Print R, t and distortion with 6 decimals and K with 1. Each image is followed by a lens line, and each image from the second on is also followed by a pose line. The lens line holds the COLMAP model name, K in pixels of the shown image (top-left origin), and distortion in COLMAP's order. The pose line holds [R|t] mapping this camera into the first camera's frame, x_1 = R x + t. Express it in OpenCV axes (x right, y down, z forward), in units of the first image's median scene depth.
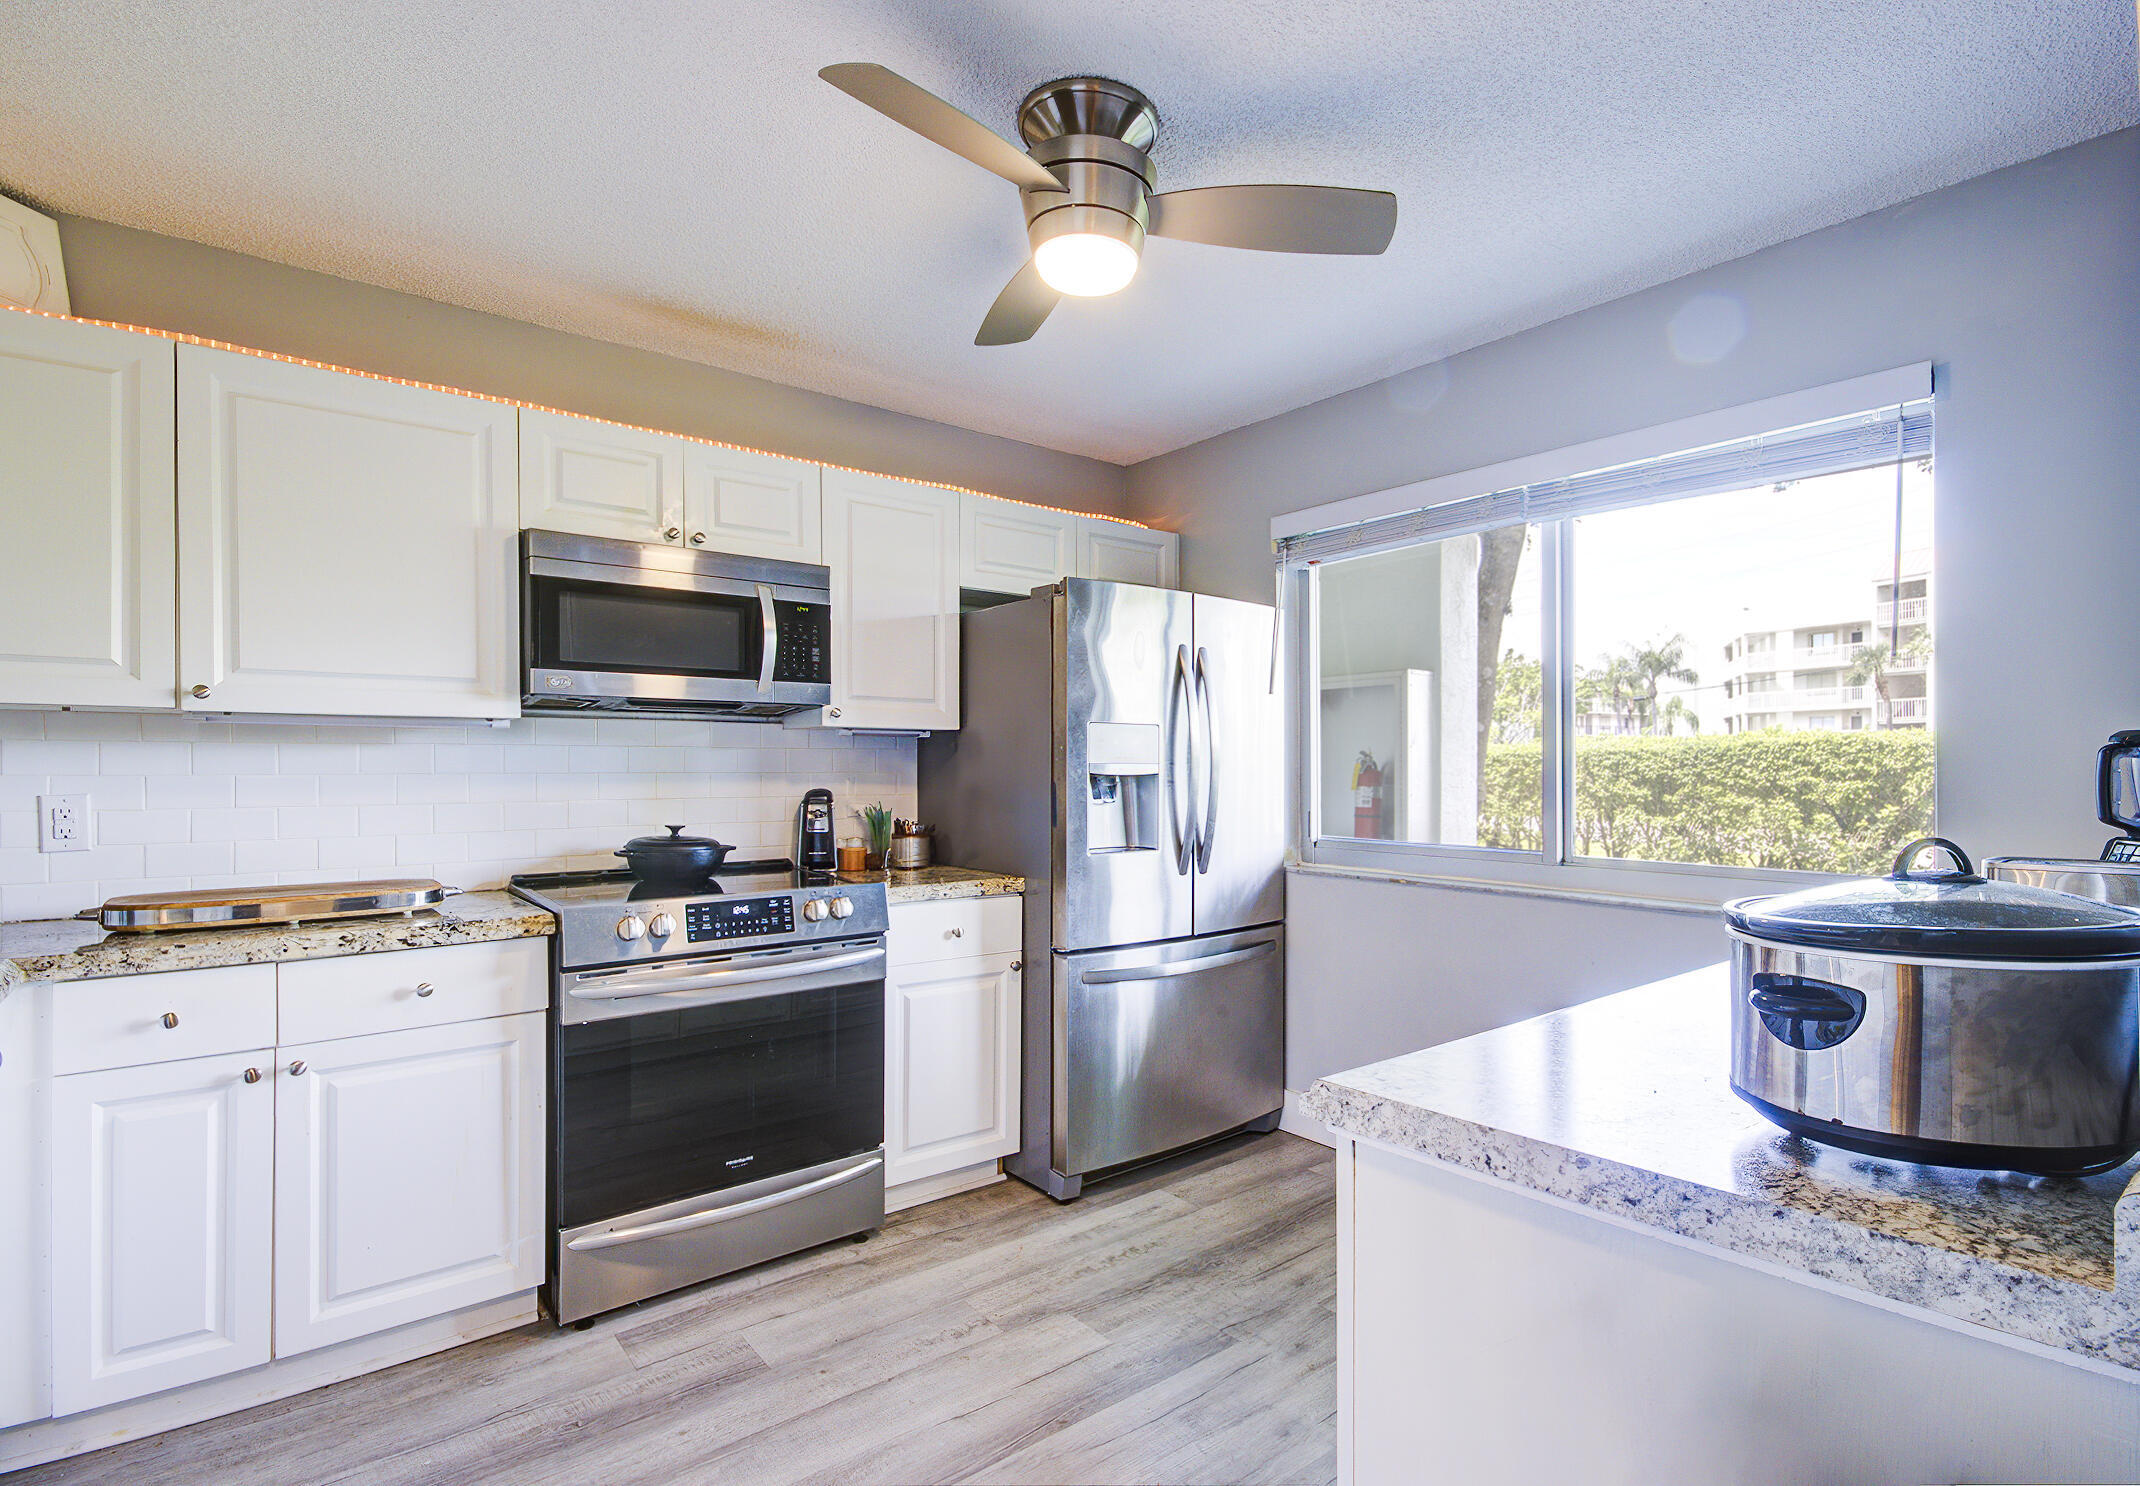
lens RADIAL K [[1036.4, 0, 1070.0], [0, 1036.4, 743.0], [0, 0, 1]] dist [-0.000652, 0.000026]
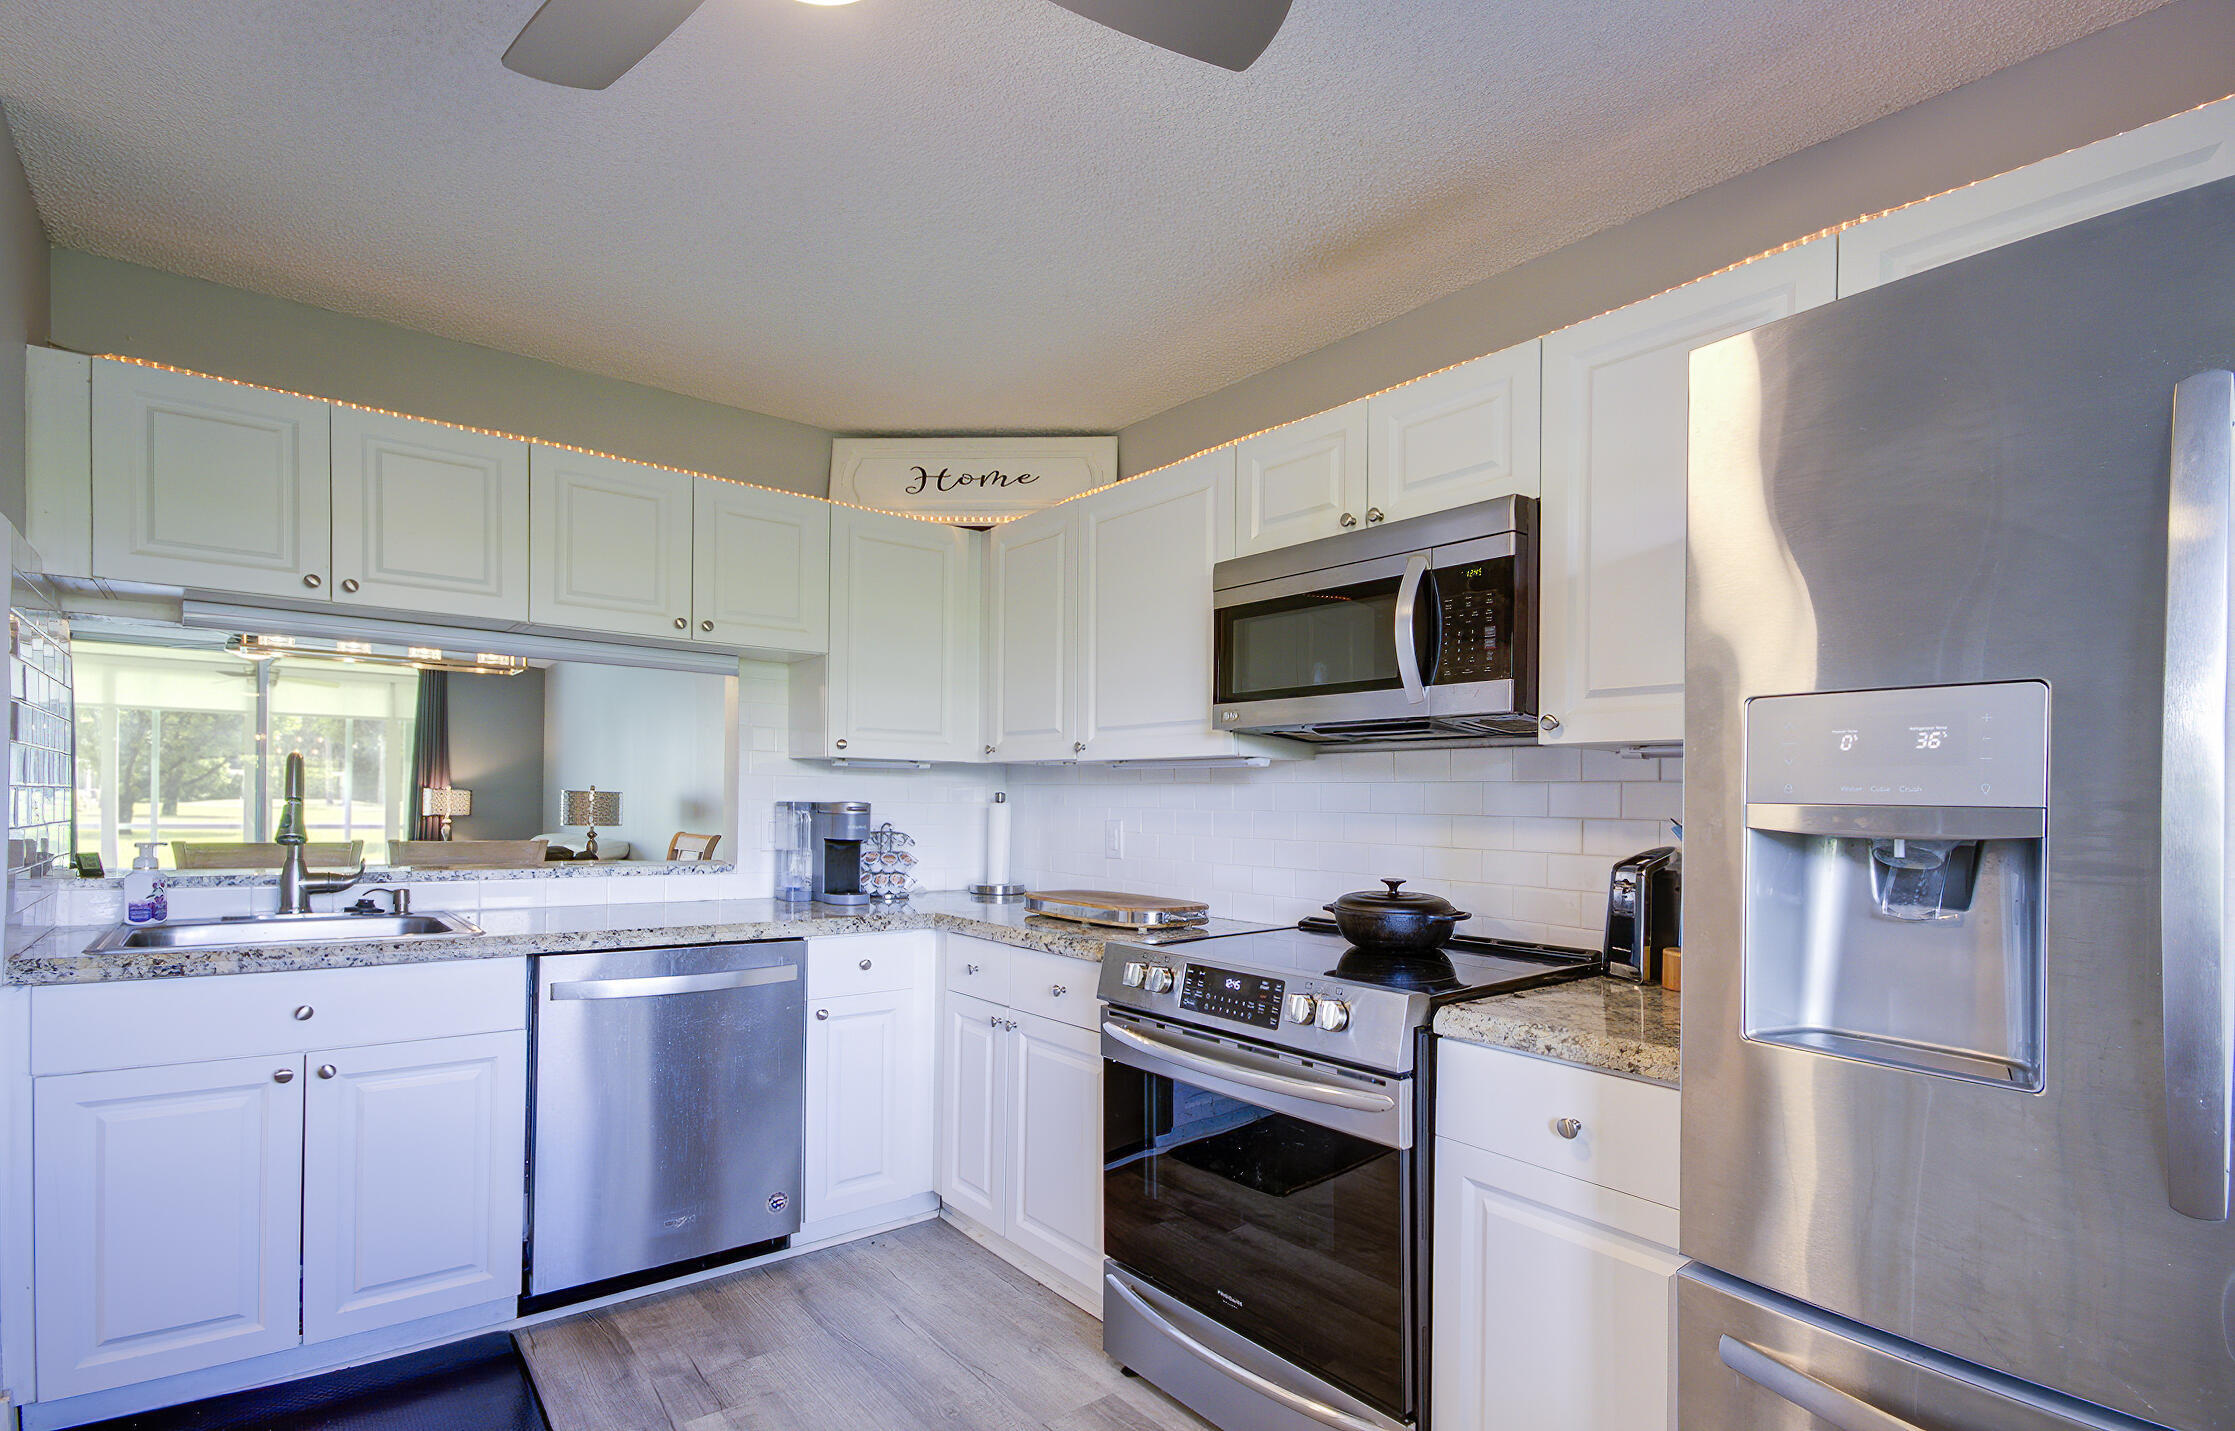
lens RADIAL K [[1037.8, 0, 1115.9], [0, 1037.8, 784.2], [0, 0, 1]] dist [0.000837, -0.000096]
pose [[0.029444, -0.013146, -0.999480, 0.468451], [0.006376, 0.999896, -0.012964, 0.017042], [0.999546, -0.005991, 0.029524, 0.868041]]
